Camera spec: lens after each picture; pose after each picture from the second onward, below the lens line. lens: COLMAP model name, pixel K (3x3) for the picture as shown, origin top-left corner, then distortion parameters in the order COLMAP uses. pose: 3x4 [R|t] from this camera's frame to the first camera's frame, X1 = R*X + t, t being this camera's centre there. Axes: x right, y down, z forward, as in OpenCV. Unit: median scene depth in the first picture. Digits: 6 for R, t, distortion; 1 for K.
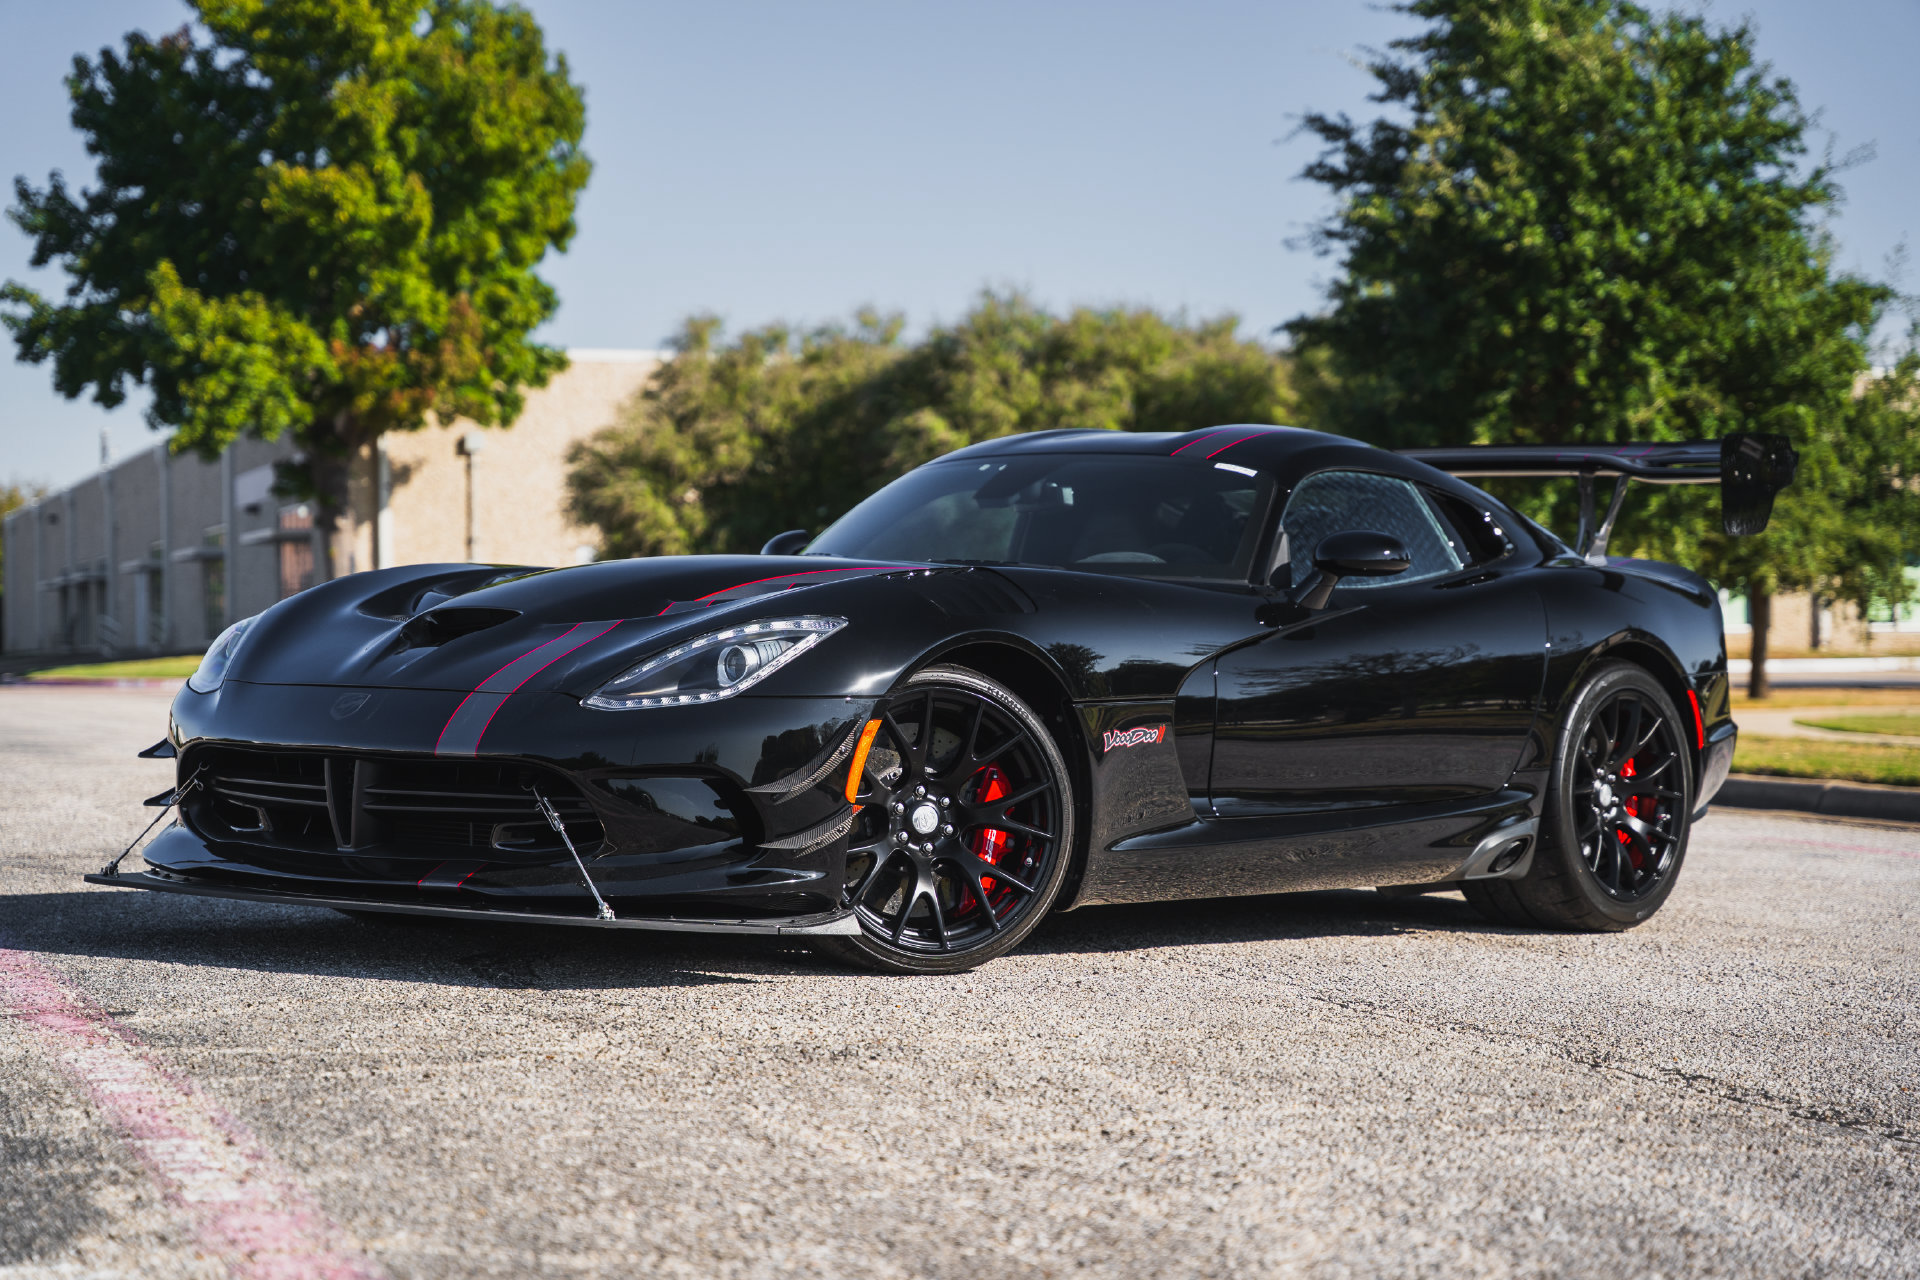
lens RADIAL K [[3486.7, 0, 963.5], [0, 3486.7, 624.1], [0, 0, 1]] dist [0.357905, 0.000000]
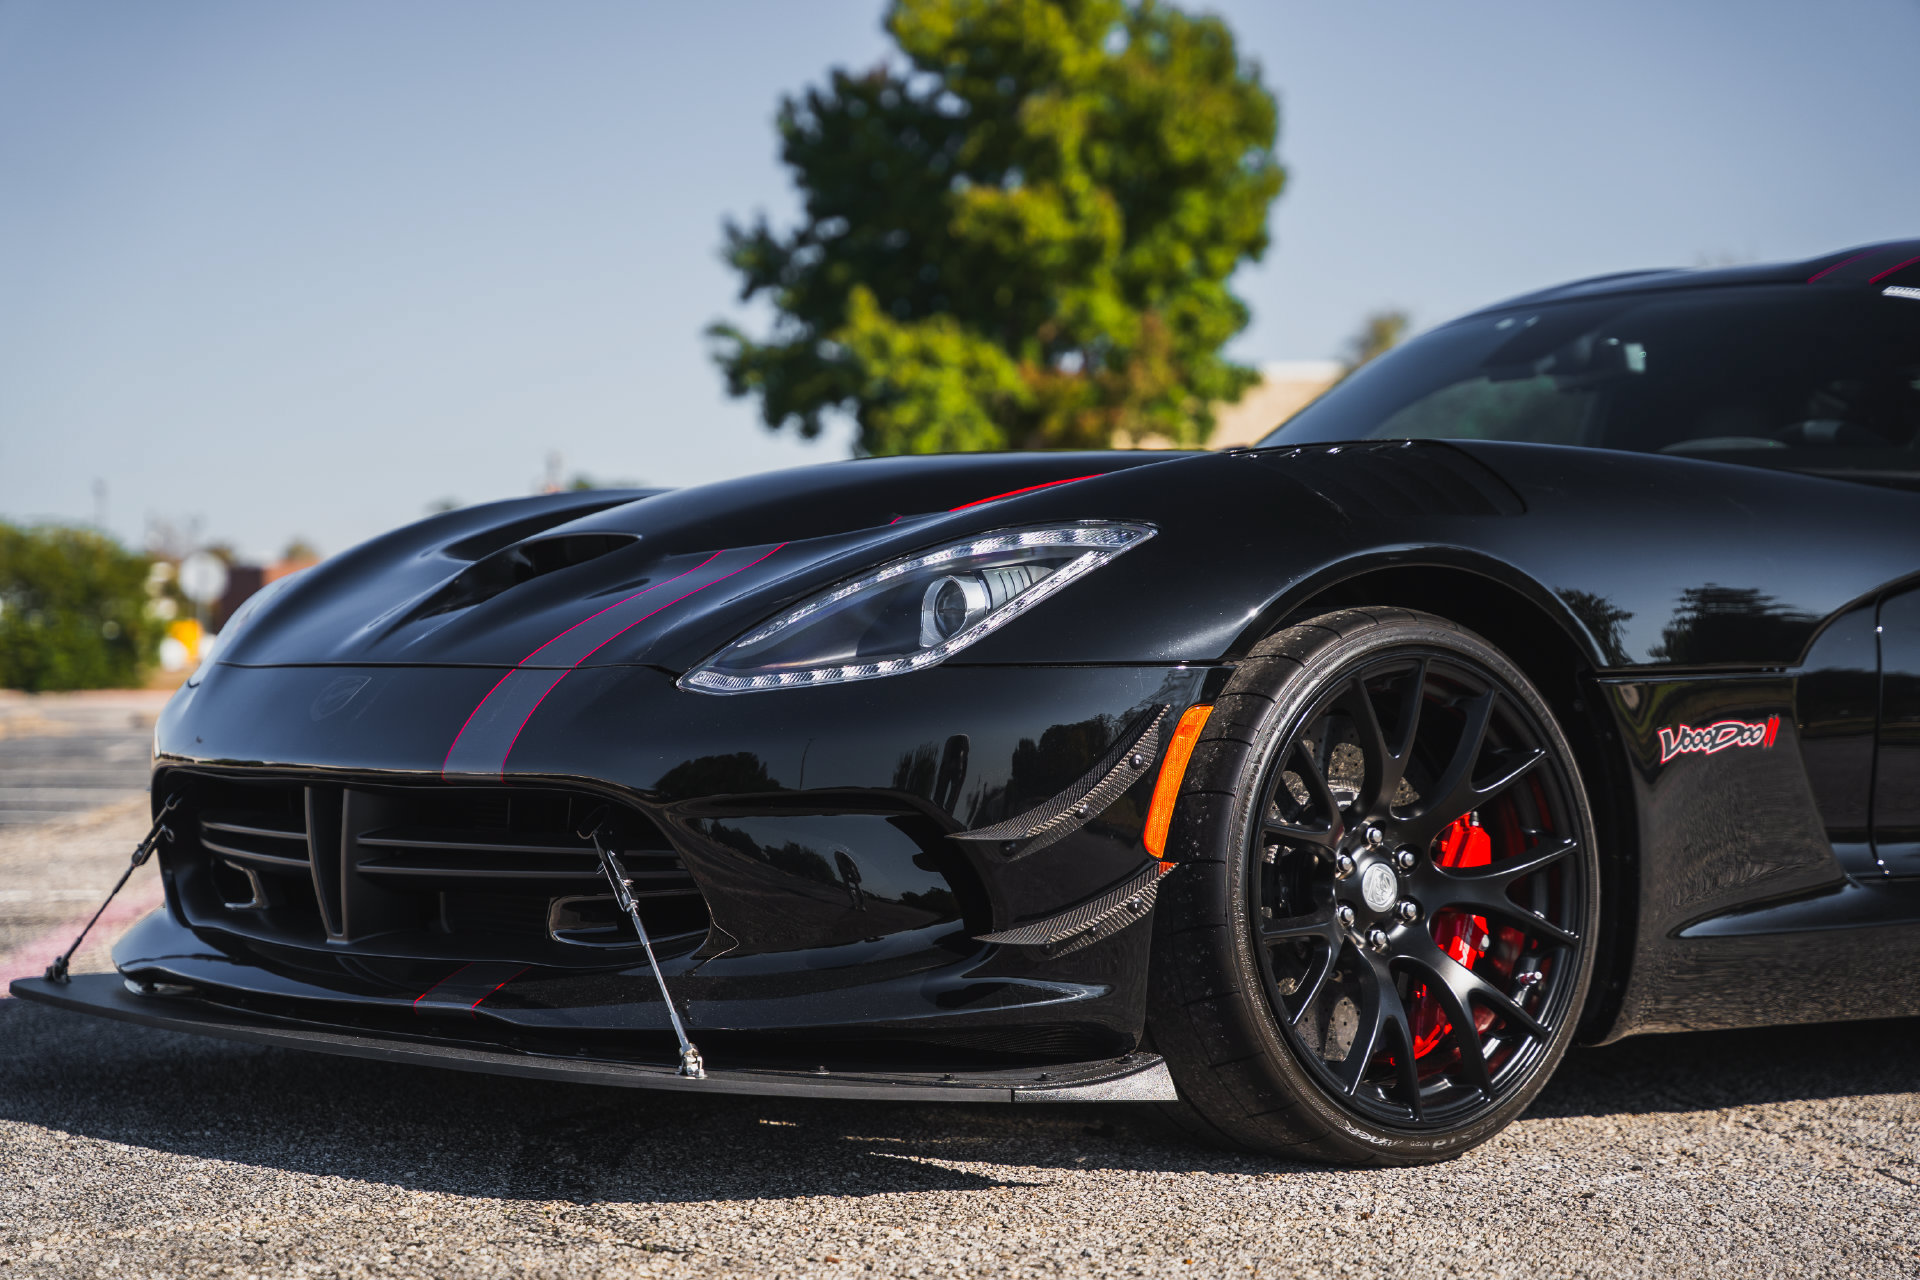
lens RADIAL K [[3486.7, 0, 1056.7], [0, 3486.7, 587.4], [0, 0, 1]] dist [0.357905, 0.000000]
pose [[0.982827, -0.020269, -0.183415, 0.043266], [0.016601, 0.999631, -0.021508, 0.016283], [0.183783, 0.018094, 0.982800, 0.363937]]
